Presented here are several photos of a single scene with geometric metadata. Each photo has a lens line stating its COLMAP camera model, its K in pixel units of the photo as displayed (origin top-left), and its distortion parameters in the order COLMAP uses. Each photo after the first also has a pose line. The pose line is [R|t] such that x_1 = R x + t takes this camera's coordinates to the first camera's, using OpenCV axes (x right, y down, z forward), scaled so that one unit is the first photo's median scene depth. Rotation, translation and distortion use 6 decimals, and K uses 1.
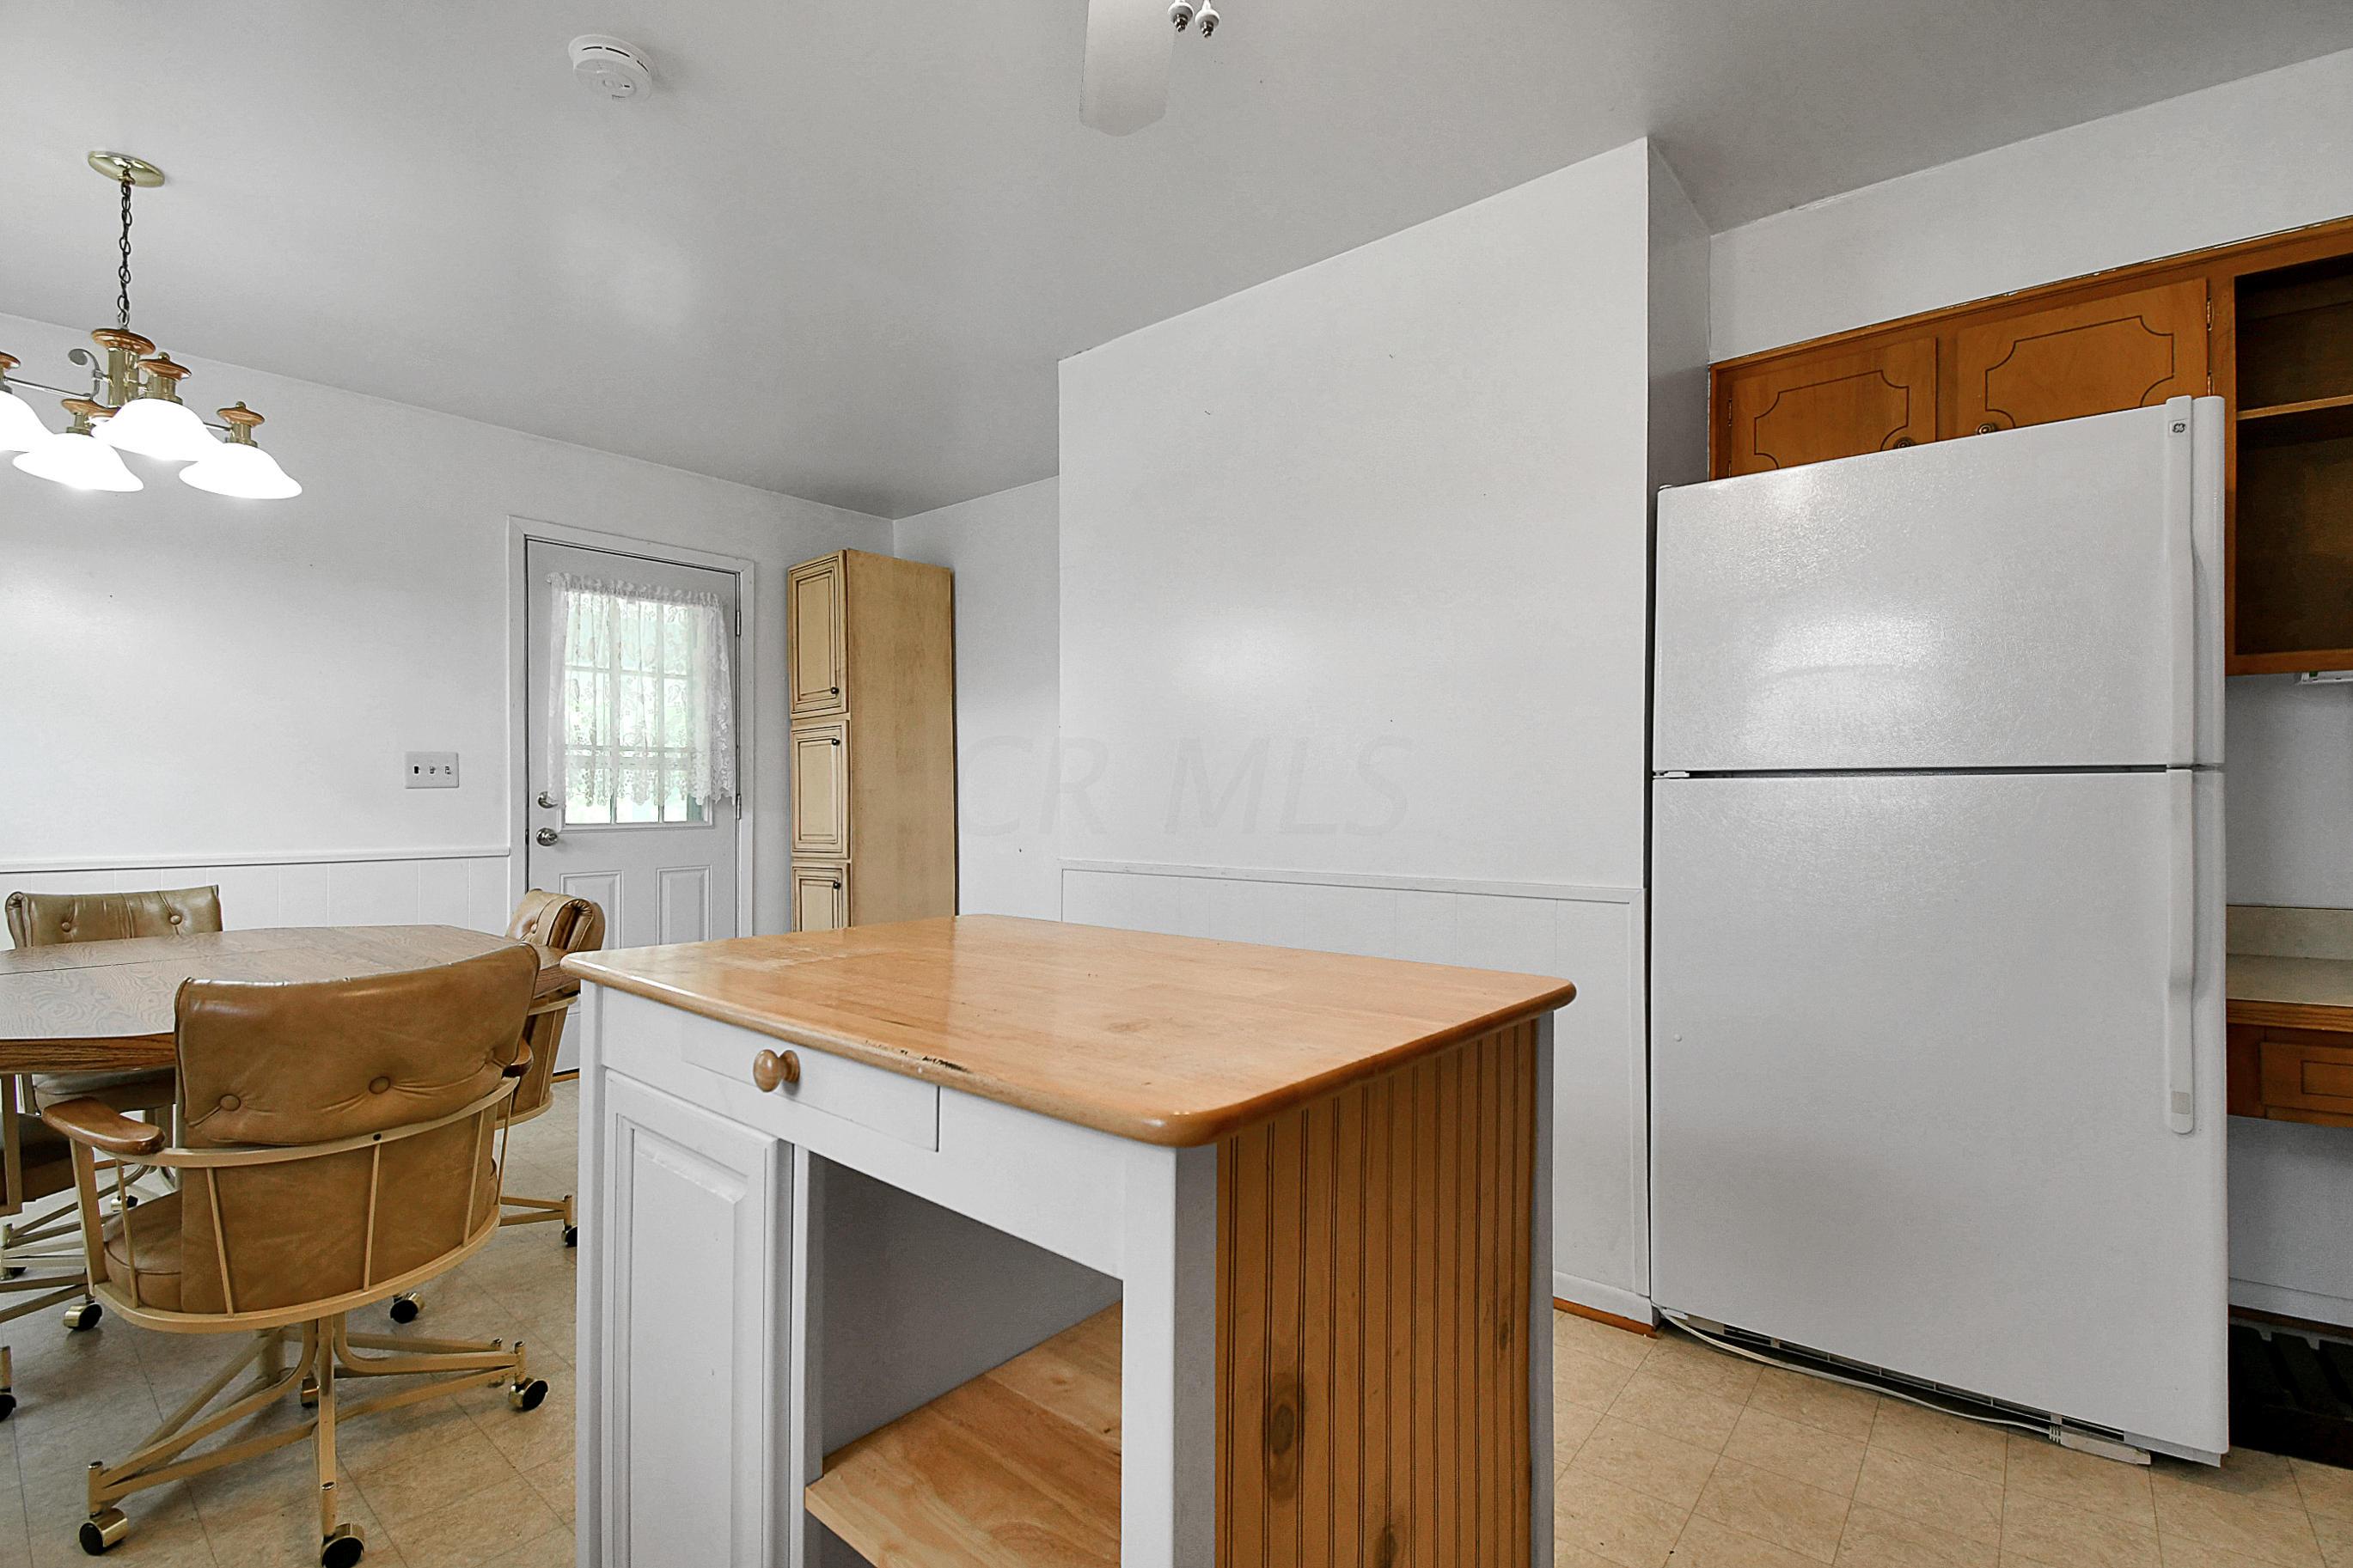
lens RADIAL K [[1056.1, 0, 1173.8], [0, 1056.1, 792.9], [0, 0, 1]] dist [0.015655, -0.021256]
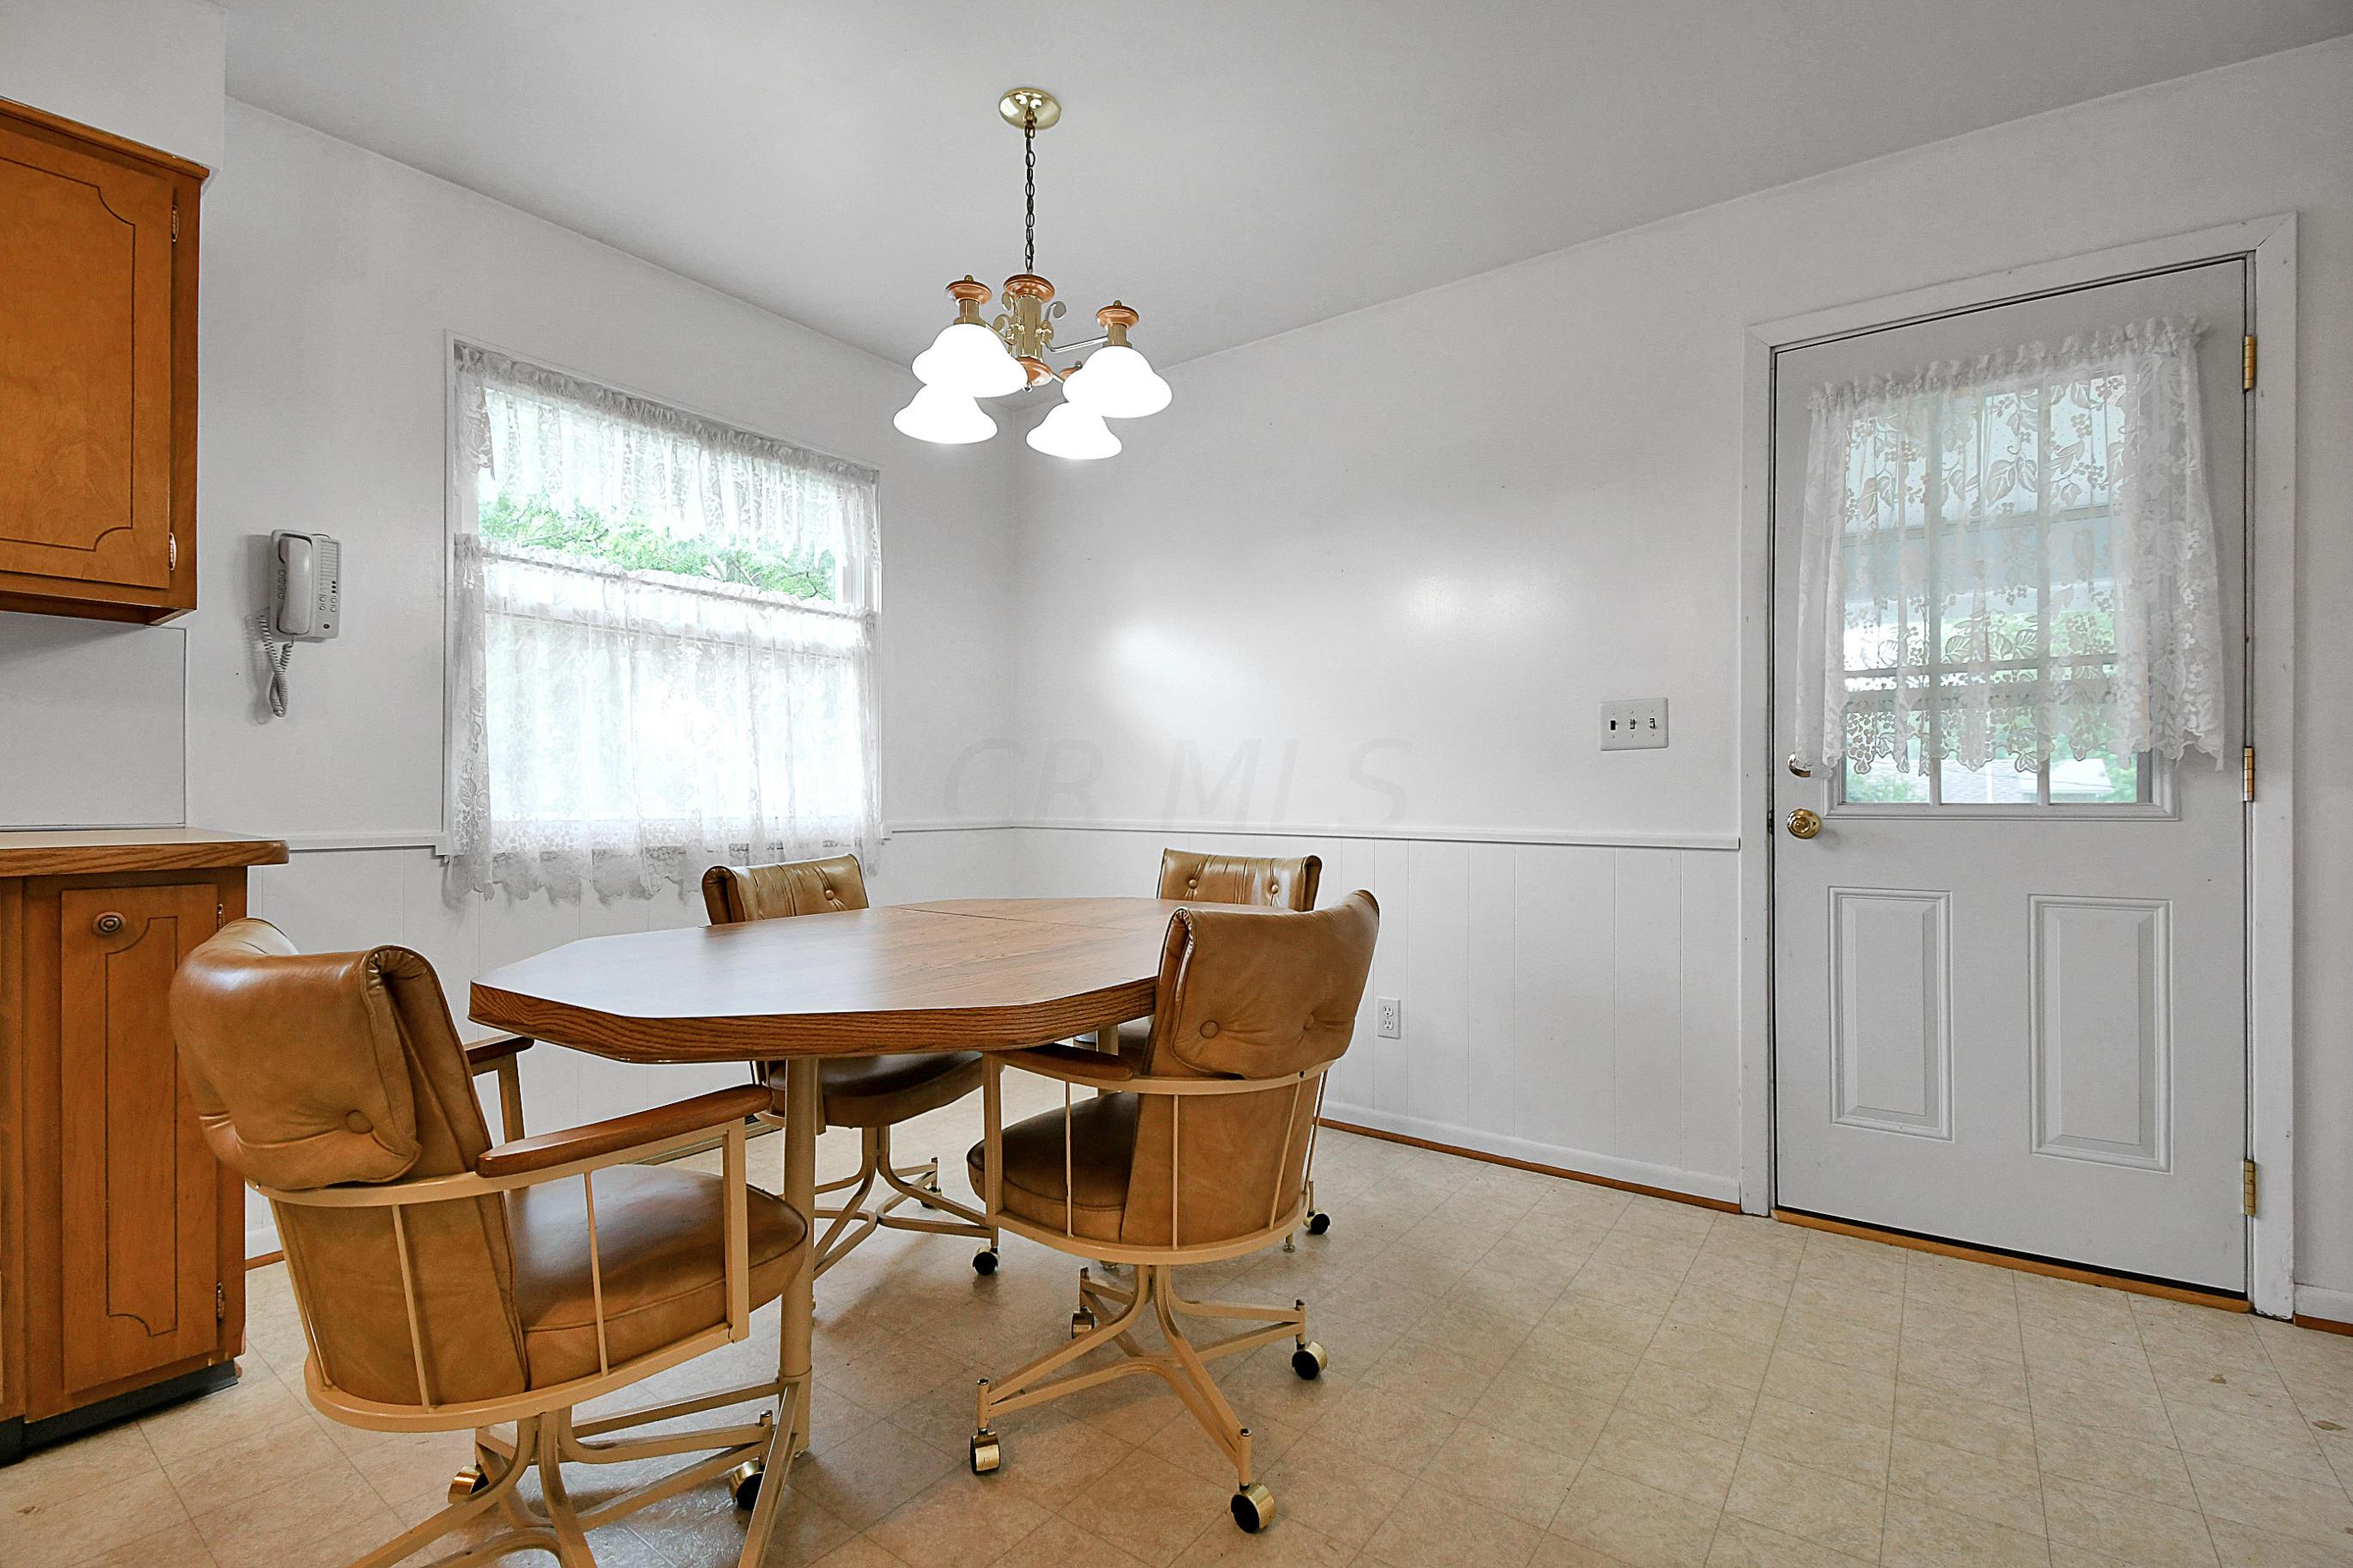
lens RADIAL K [[1044.9, 0, 1177.6], [0, 1044.9, 794.3], [0, 0, 1]] dist [0.016657, -0.018924]
pose [[0.061469, -0.001968, -0.998107, -0.007772], [-0.000596, 0.999998, -0.002008, 0.026058], [0.998109, 0.000718, 0.061468, 0.607632]]
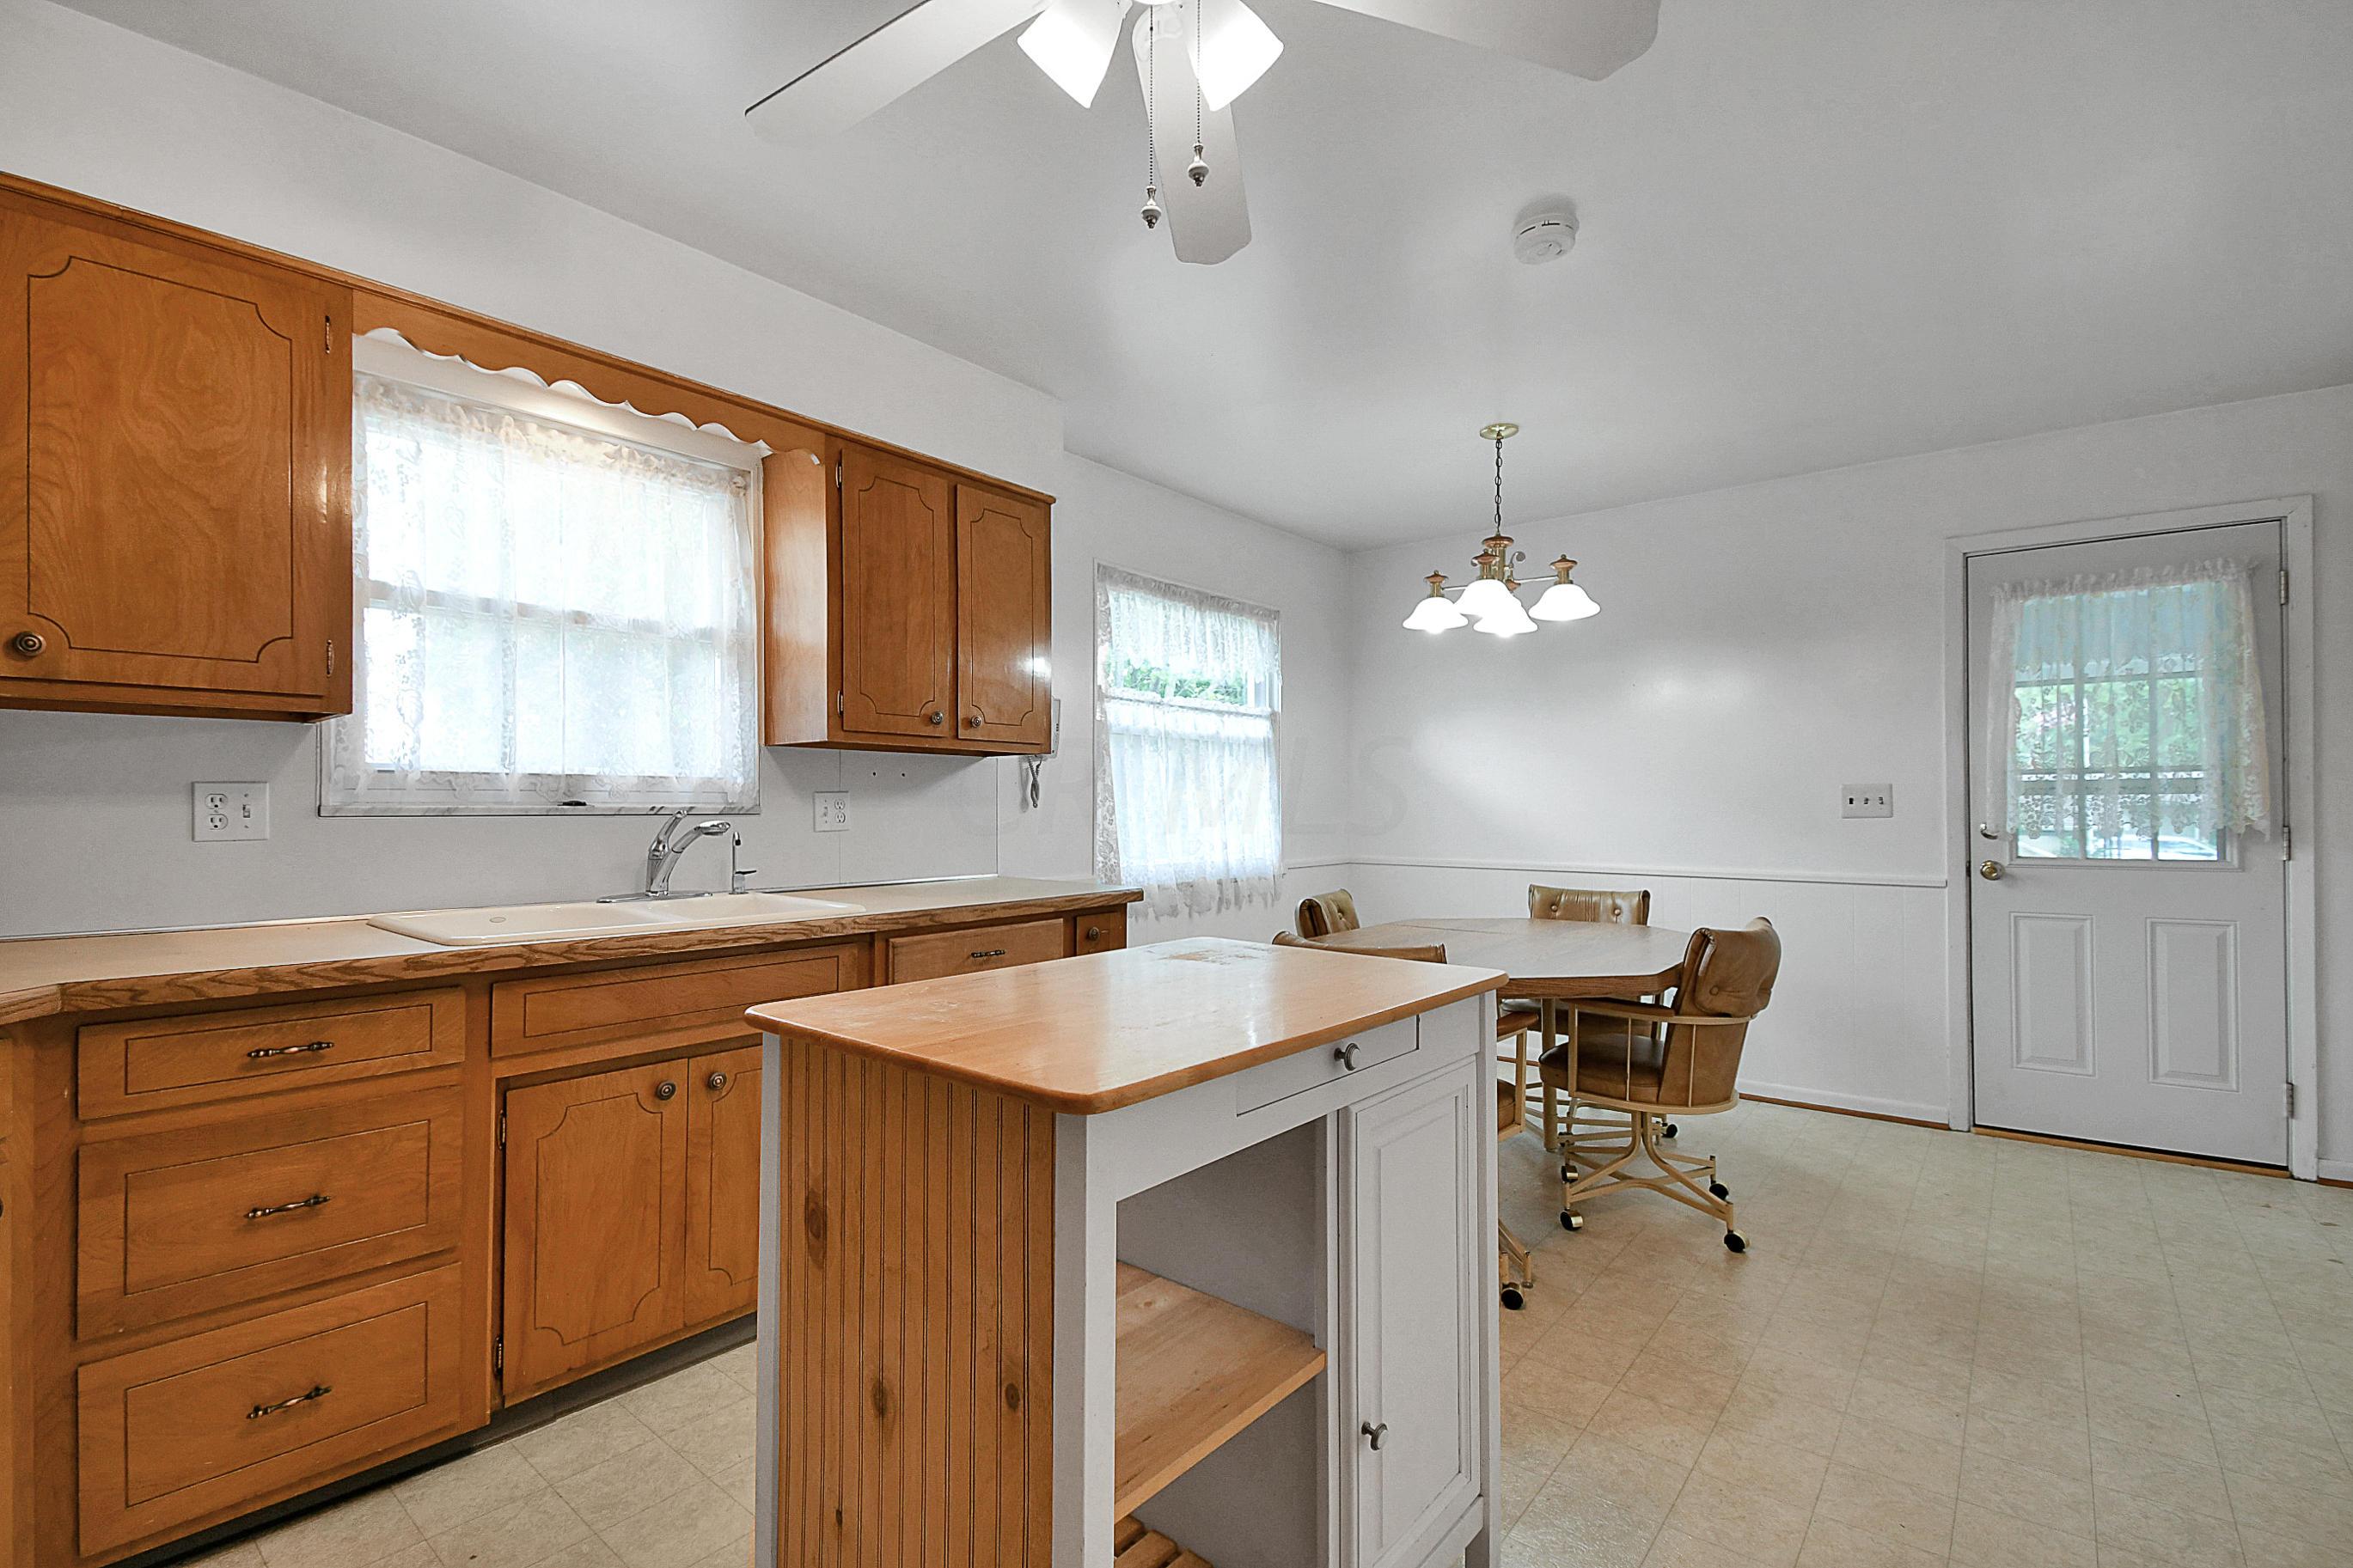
lens RADIAL K [[1056.1, 0, 1173.8], [0, 1056.1, 792.9], [0, 0, 1]] dist [0.015655, -0.021256]
pose [[0.008480, -0.012715, -0.999883, 0.333235], [0.003870, 0.999912, -0.012682, -0.017502], [0.999957, -0.003762, 0.008528, 0.279180]]
